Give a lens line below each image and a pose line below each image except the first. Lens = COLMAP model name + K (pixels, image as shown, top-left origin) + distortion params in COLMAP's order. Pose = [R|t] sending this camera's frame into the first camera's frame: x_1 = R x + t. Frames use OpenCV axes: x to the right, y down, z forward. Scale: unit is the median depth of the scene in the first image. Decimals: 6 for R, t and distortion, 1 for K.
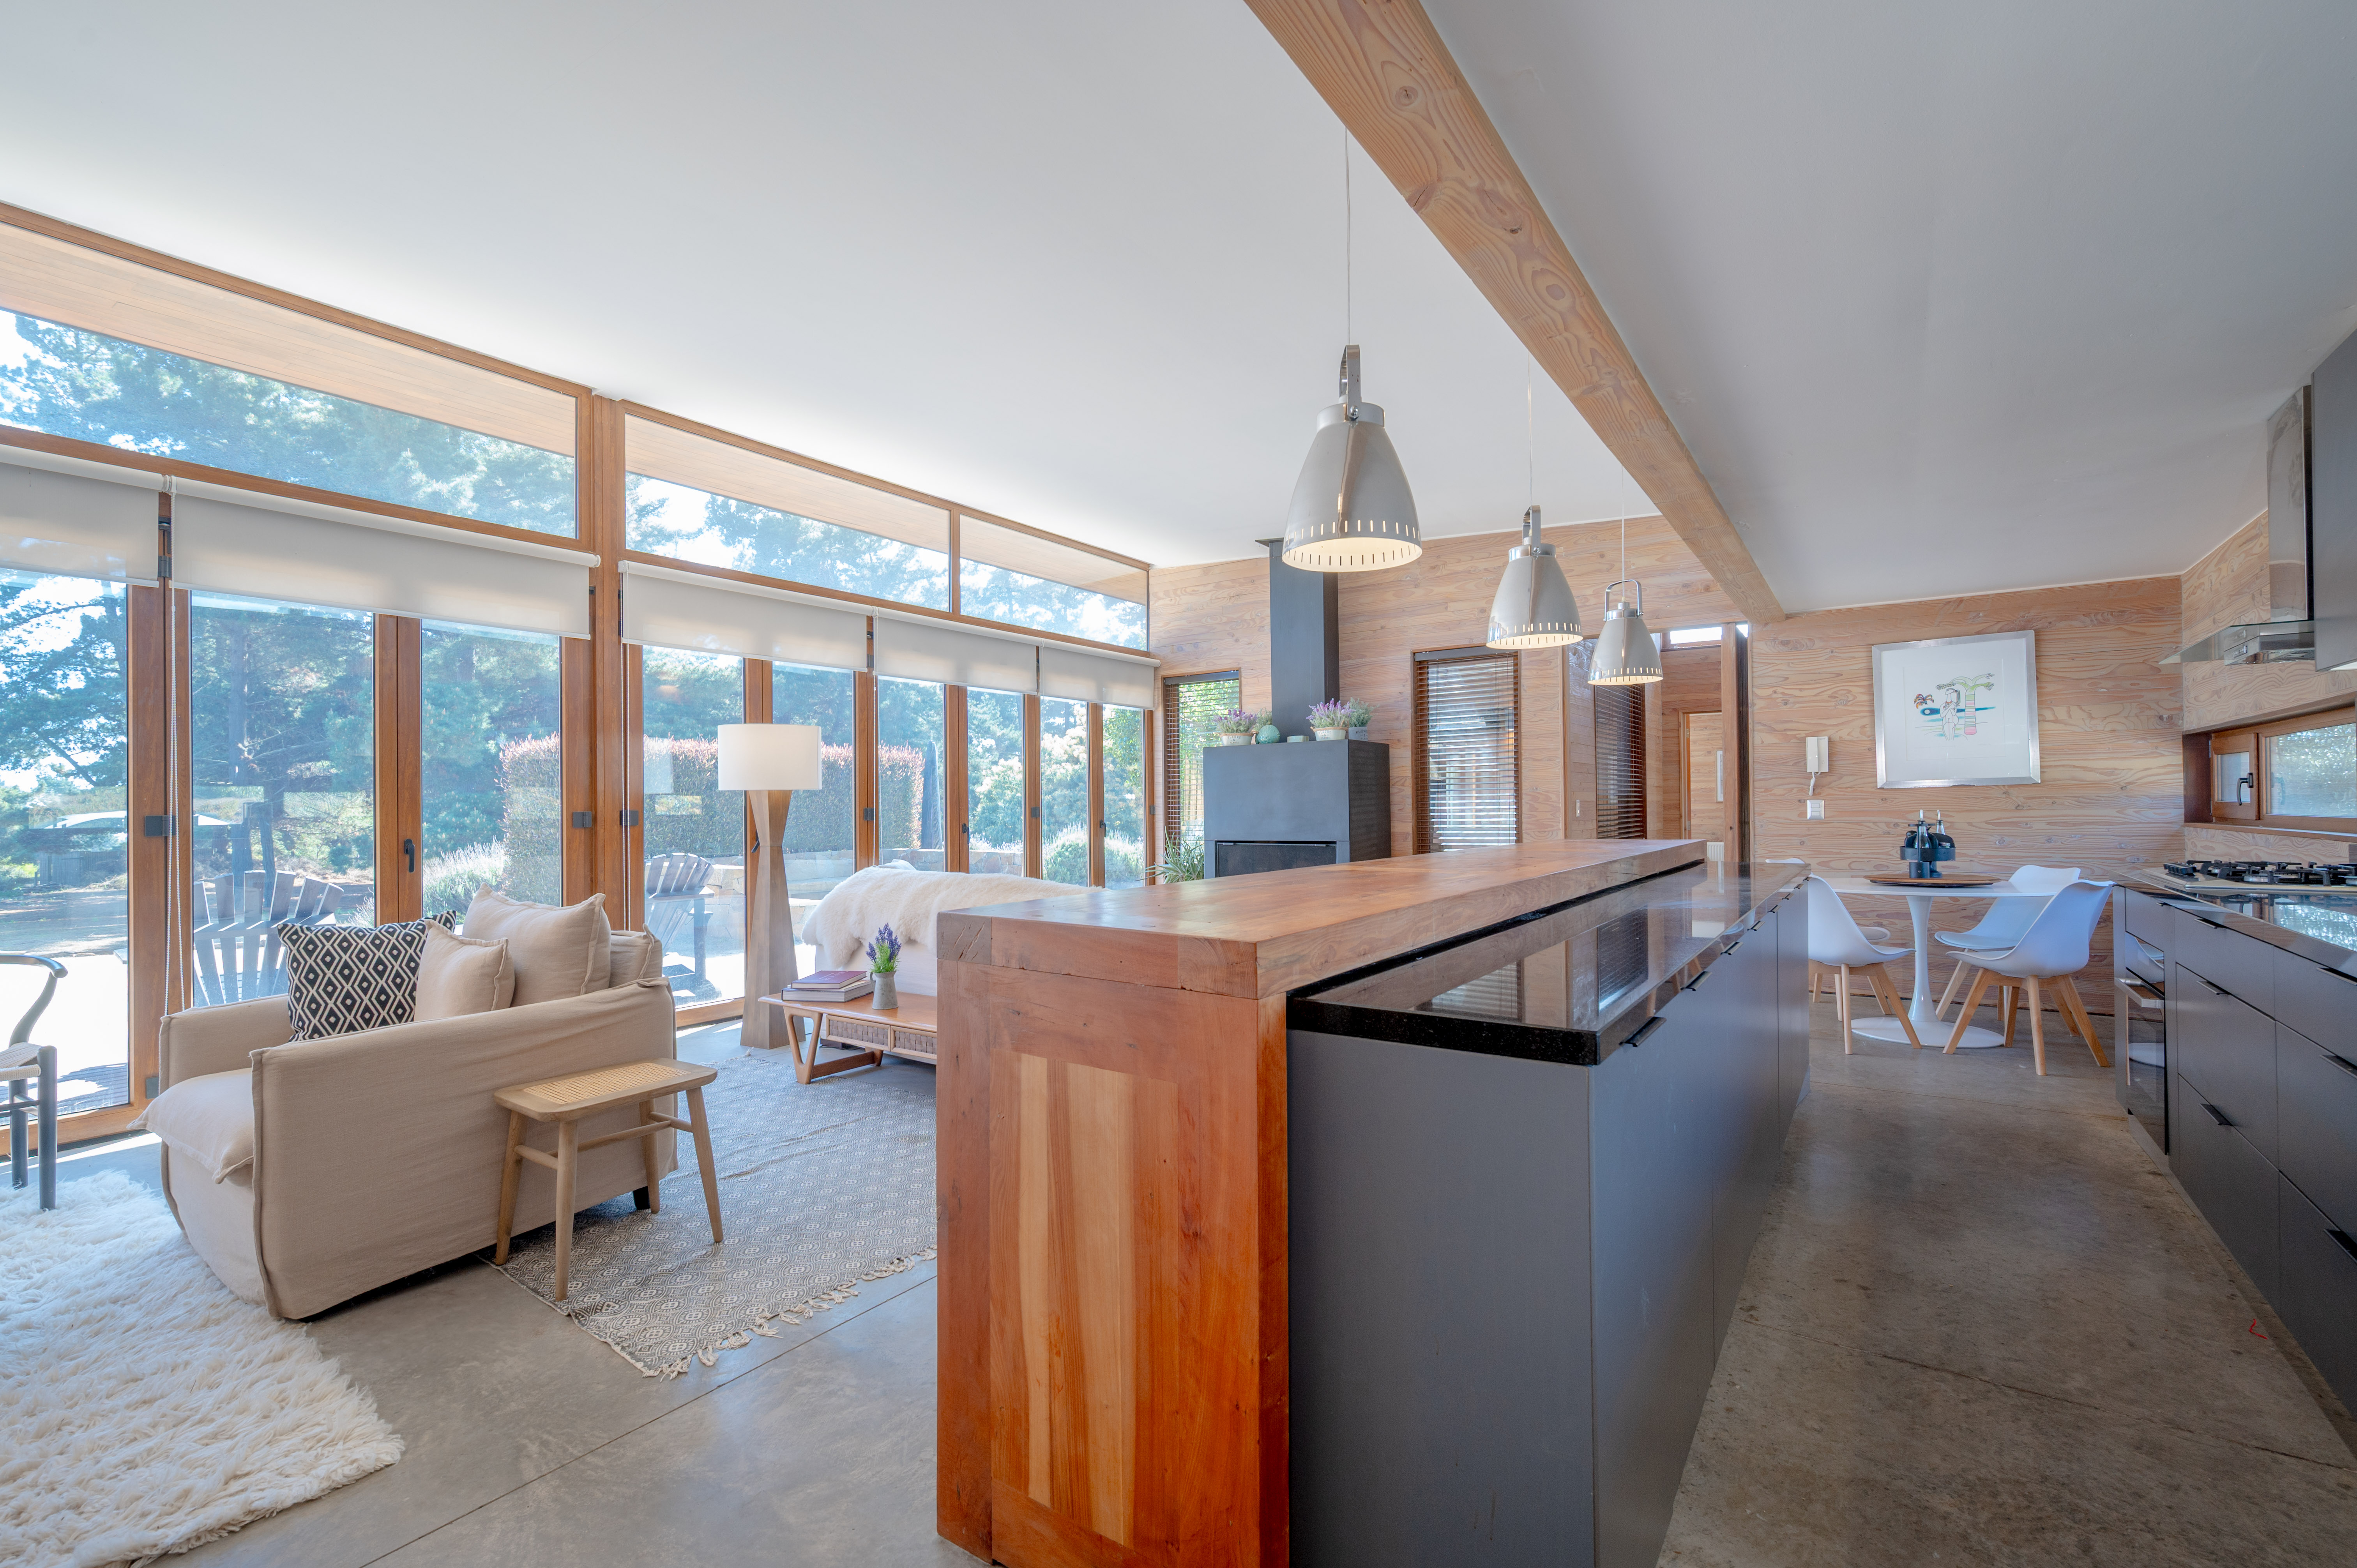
lens RADIAL K [[1031.5, 0, 1183.9], [0, 1031.5, 799.1], [0, 0, 1]] dist [-0.001708, 0.000201]
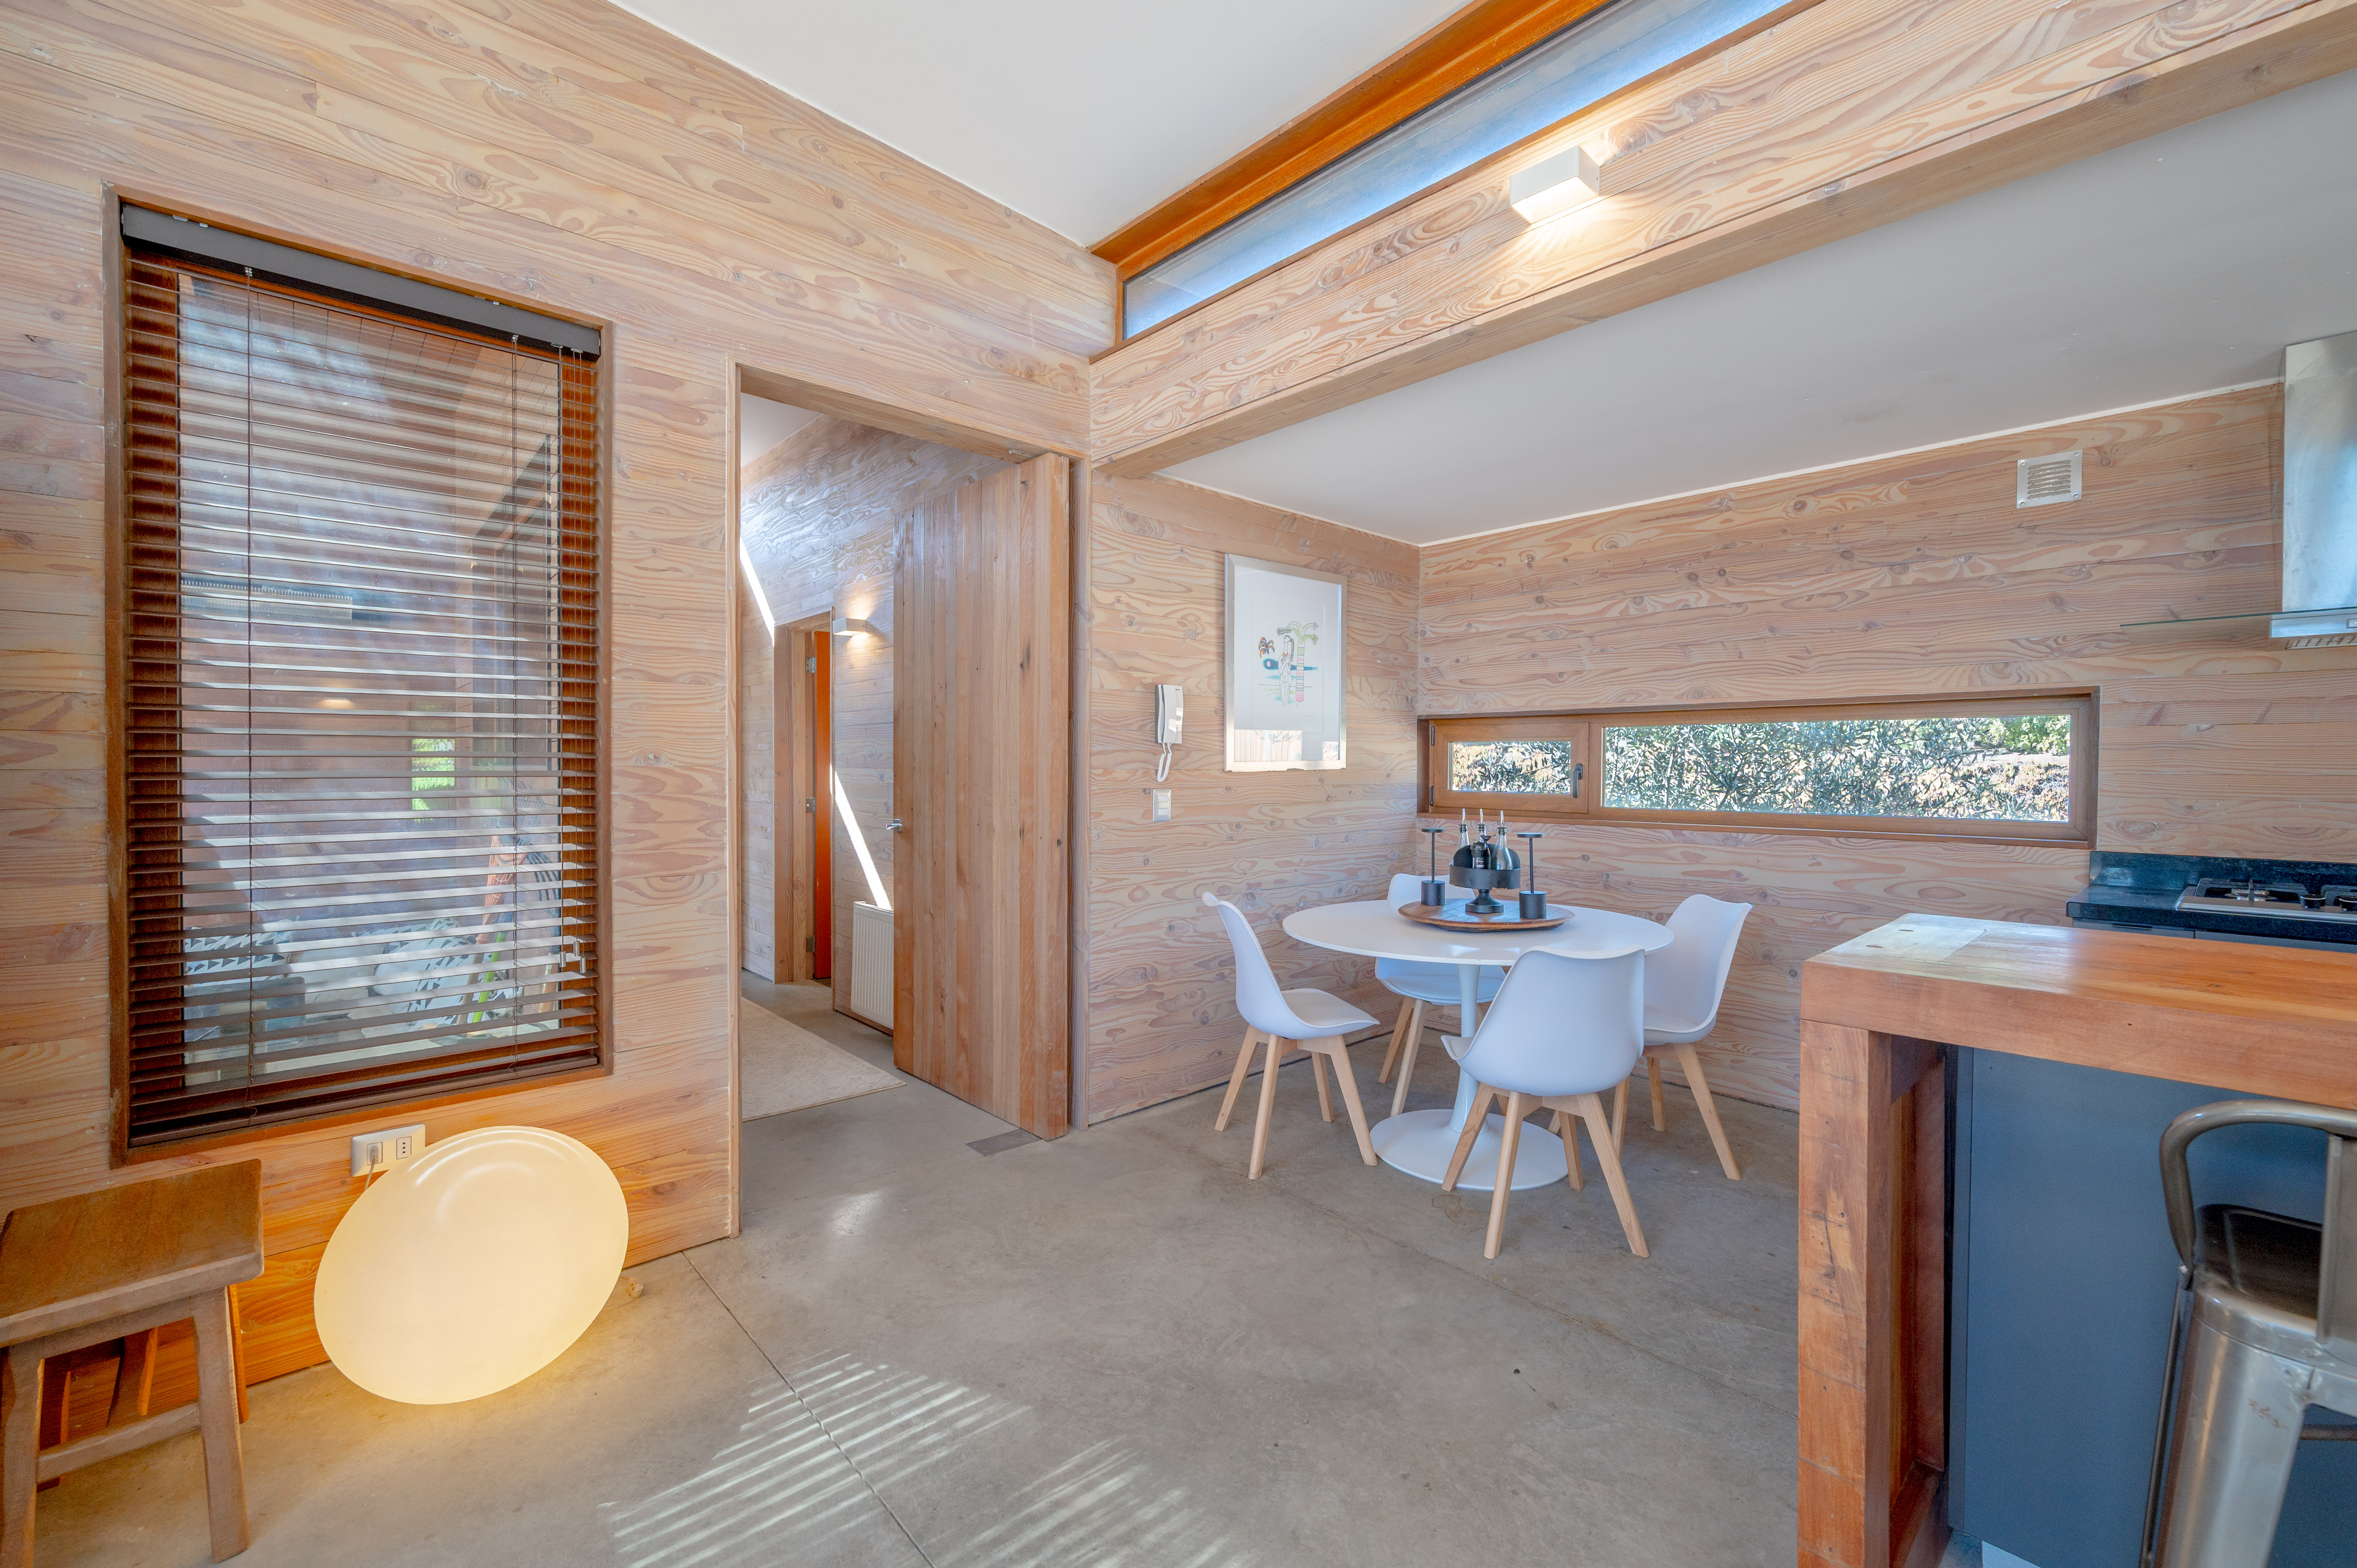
lens RADIAL K [[974.8, 0, 1207.6], [0, 974.8, 780.1], [0, 0, 1]] dist [-0.000847, -0.000014]
pose [[0.203690, -0.000876, 0.979035, 0.060415], [-0.011879, 0.999924, 0.003366, -0.007227], [-0.978963, -0.012316, 0.203664, 0.916764]]
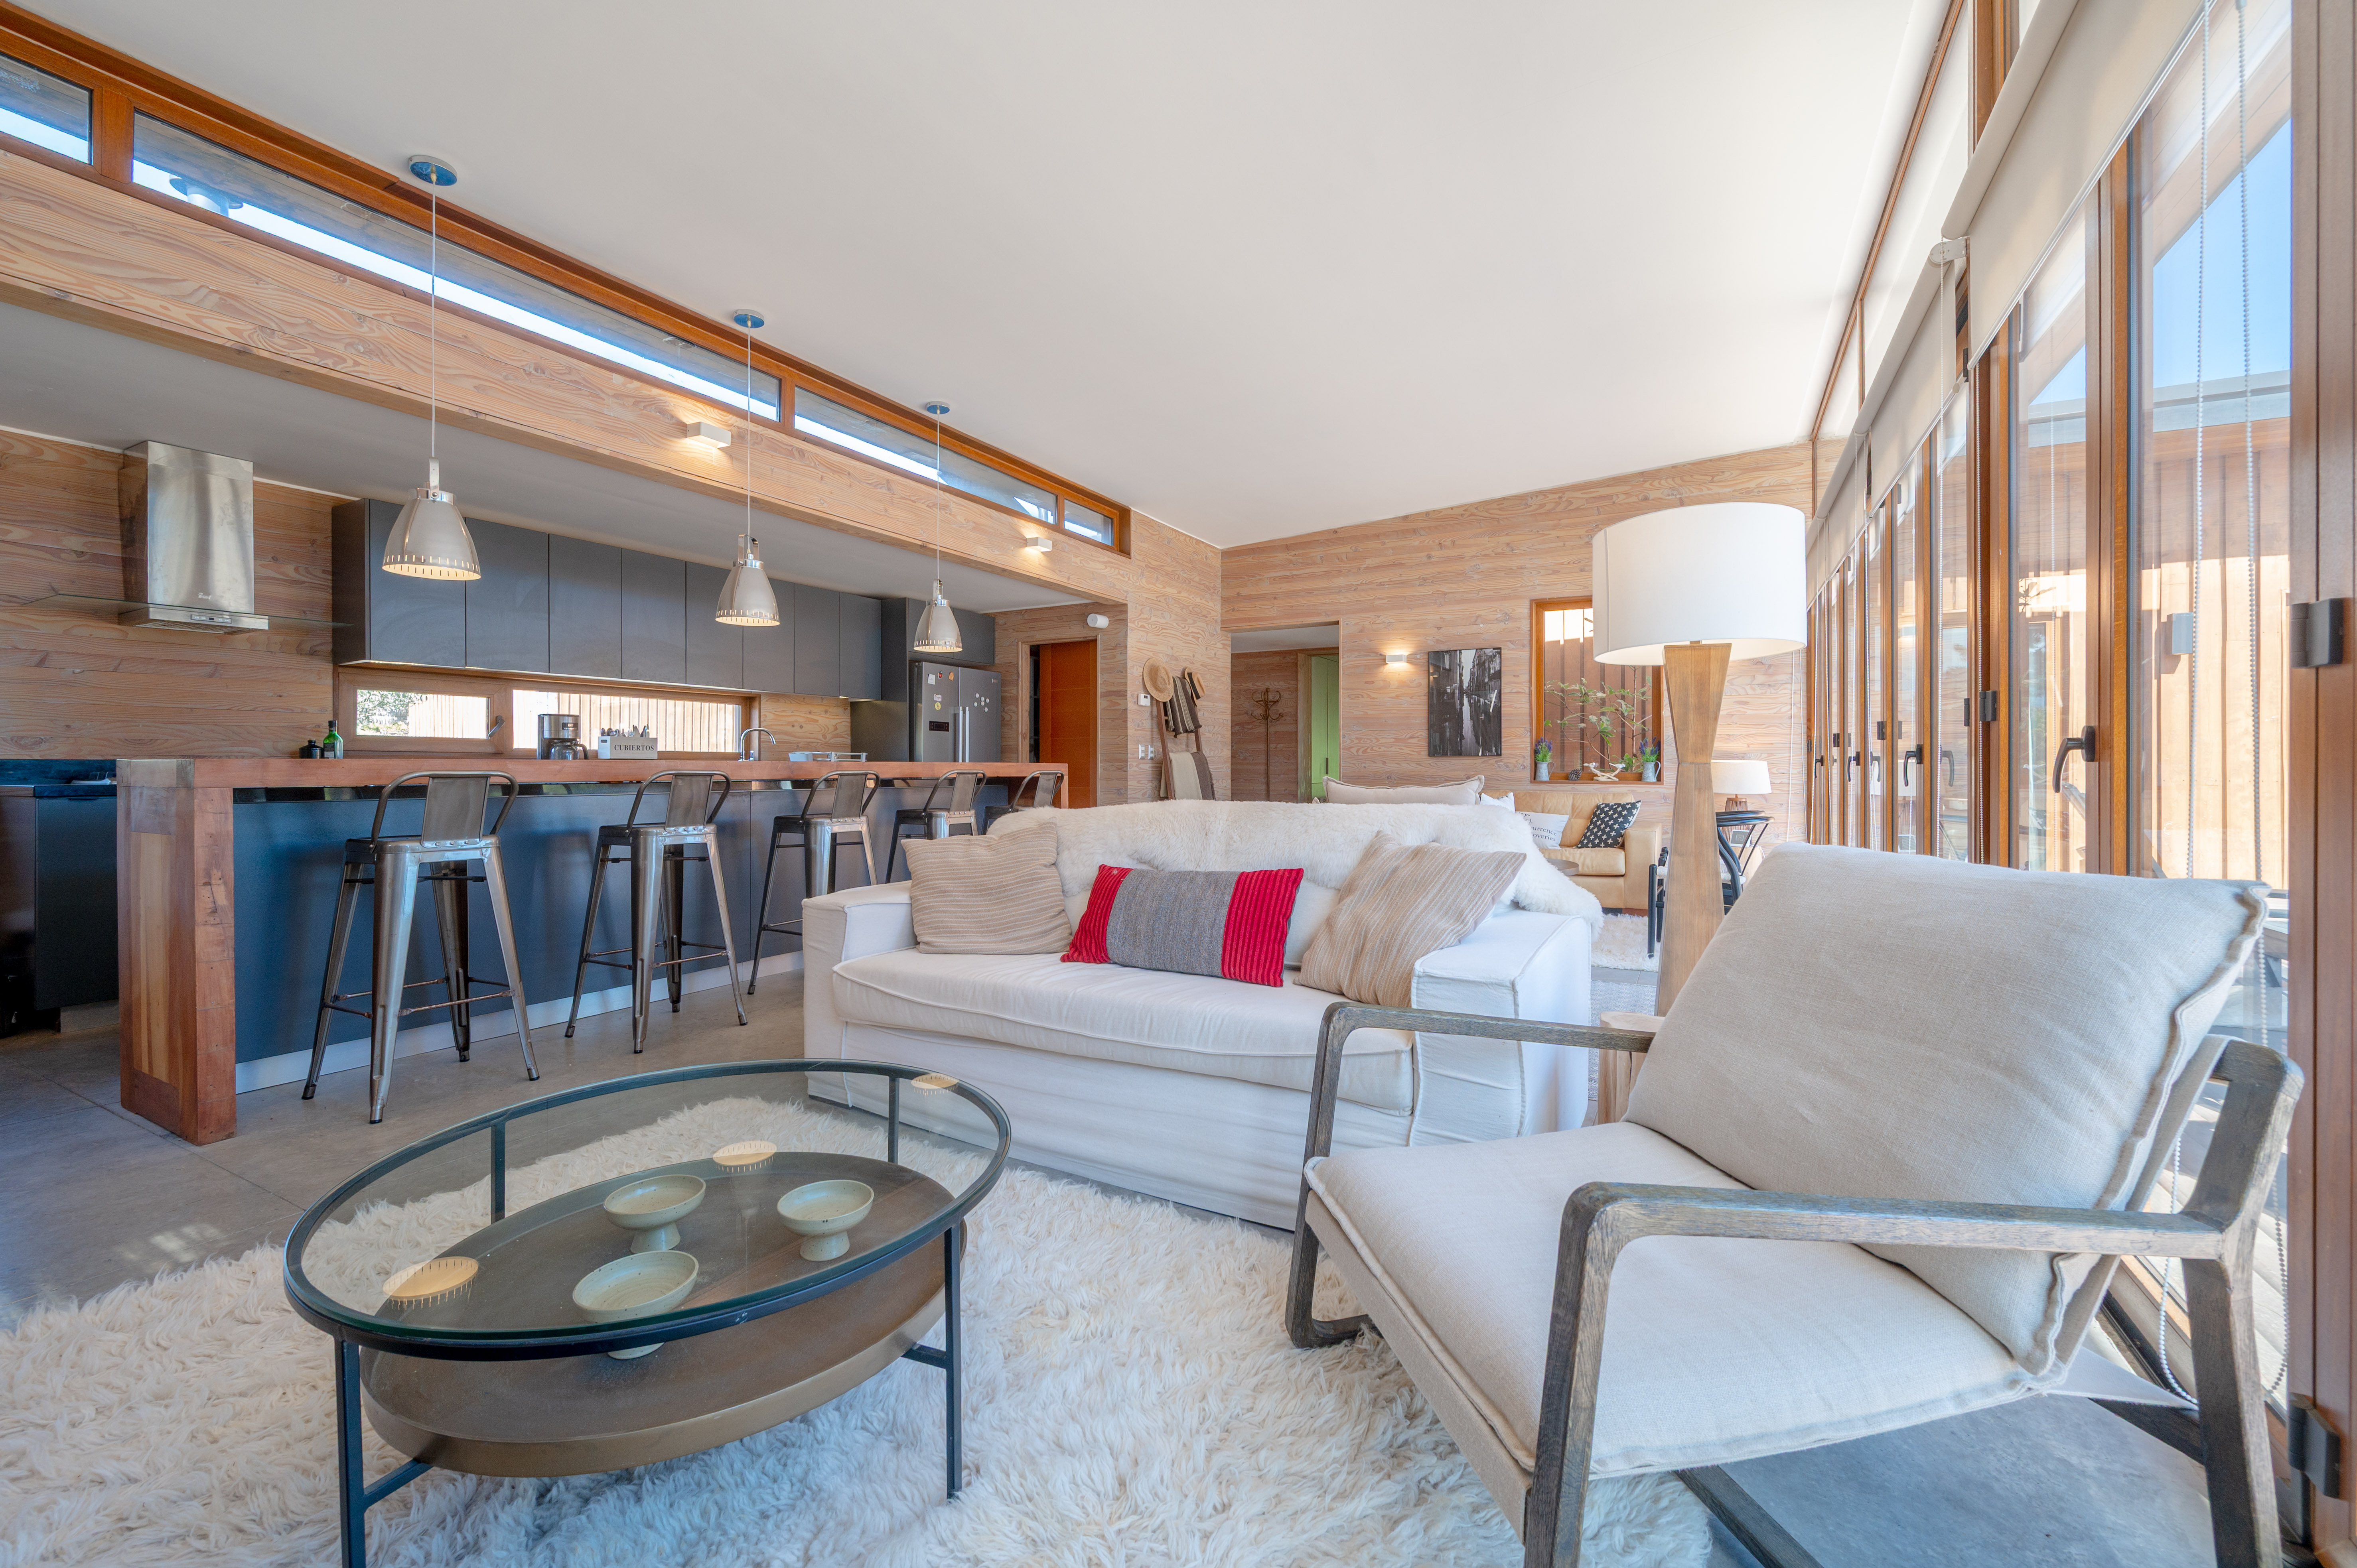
lens RADIAL K [[960.1, 0, 1180.2], [0, 960.1, 761.5], [0, 0, 1]] dist [-0.001953, -0.000271]
pose [[-0.995668, 0.007815, -0.092655, -0.098111], [0.008878, 0.999899, -0.011062, 0.043367], [0.092559, -0.011836, -0.995637, 1.302073]]
